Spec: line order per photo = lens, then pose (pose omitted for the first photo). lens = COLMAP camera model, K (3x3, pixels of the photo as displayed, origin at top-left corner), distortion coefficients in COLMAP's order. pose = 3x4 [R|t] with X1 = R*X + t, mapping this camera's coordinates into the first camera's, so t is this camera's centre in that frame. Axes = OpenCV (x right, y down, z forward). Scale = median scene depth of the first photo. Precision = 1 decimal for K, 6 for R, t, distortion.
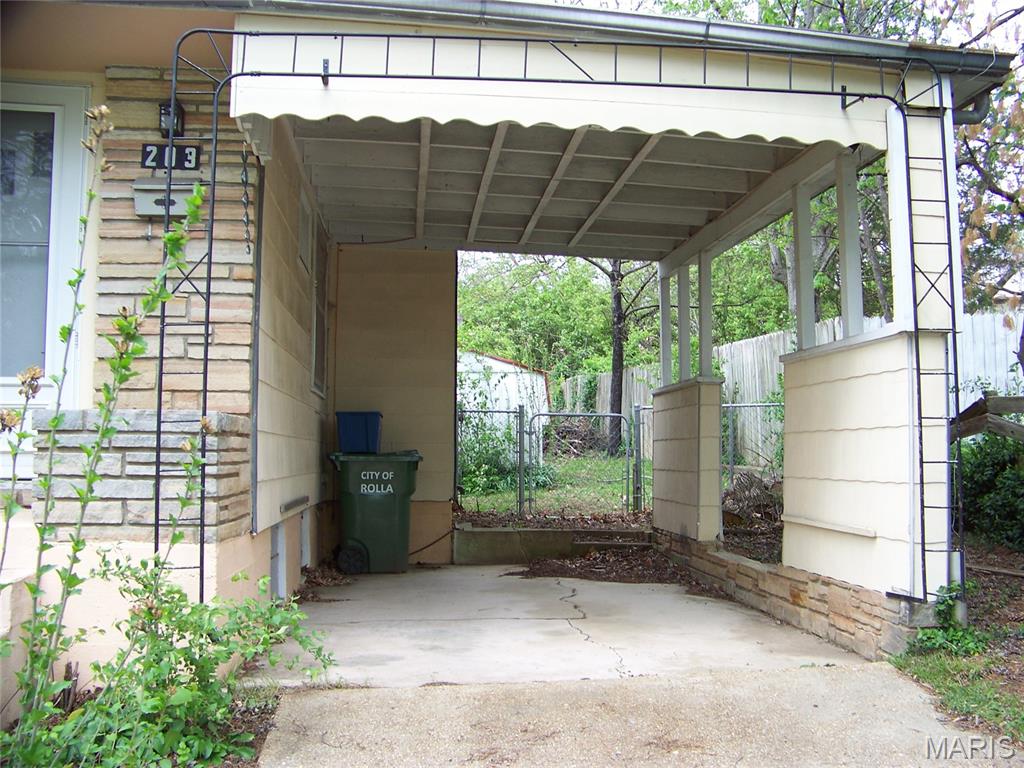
lens RADIAL K [[1067.8, 0, 550.8], [0, 1067.8, 385.3], [0, 0, 1]] dist [-0.247007, 0.277557]
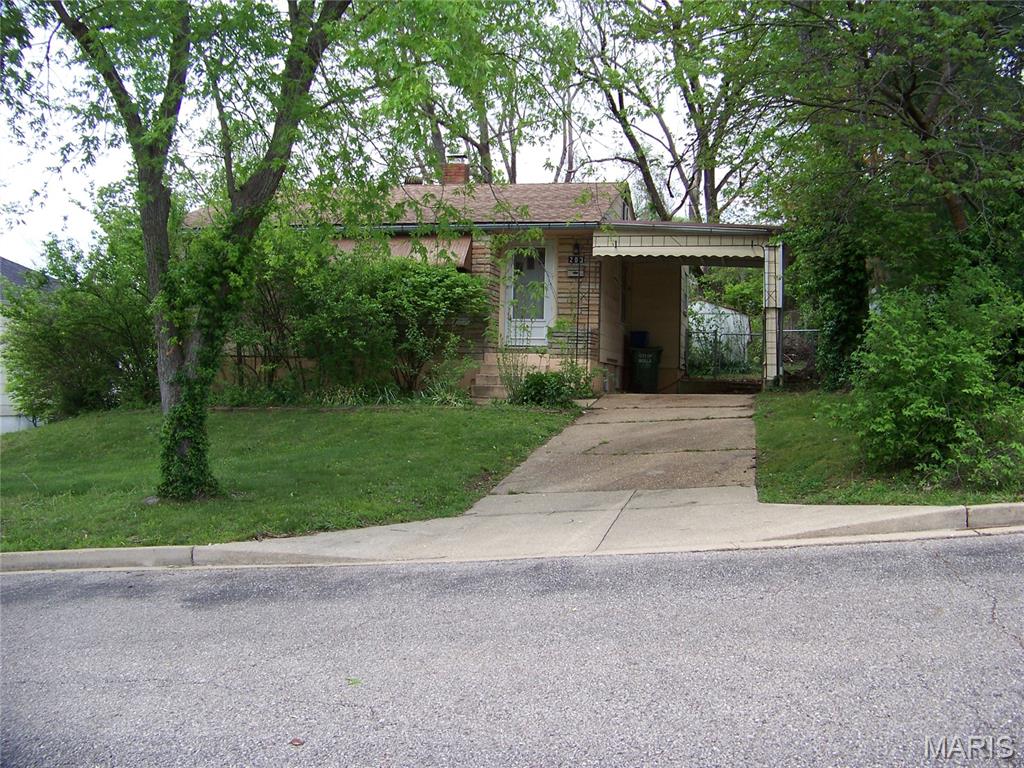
lens RADIAL K [[1067.8, 0, 550.8], [0, 1067.8, 385.3], [0, 0, 1]] dist [-0.247007, 0.277557]
pose [[0.949880, 0.018362, -0.312076, 0.730521], [0.001520, 0.997991, 0.063345, -0.014312], [0.312612, -0.060644, 0.947943, -2.626247]]
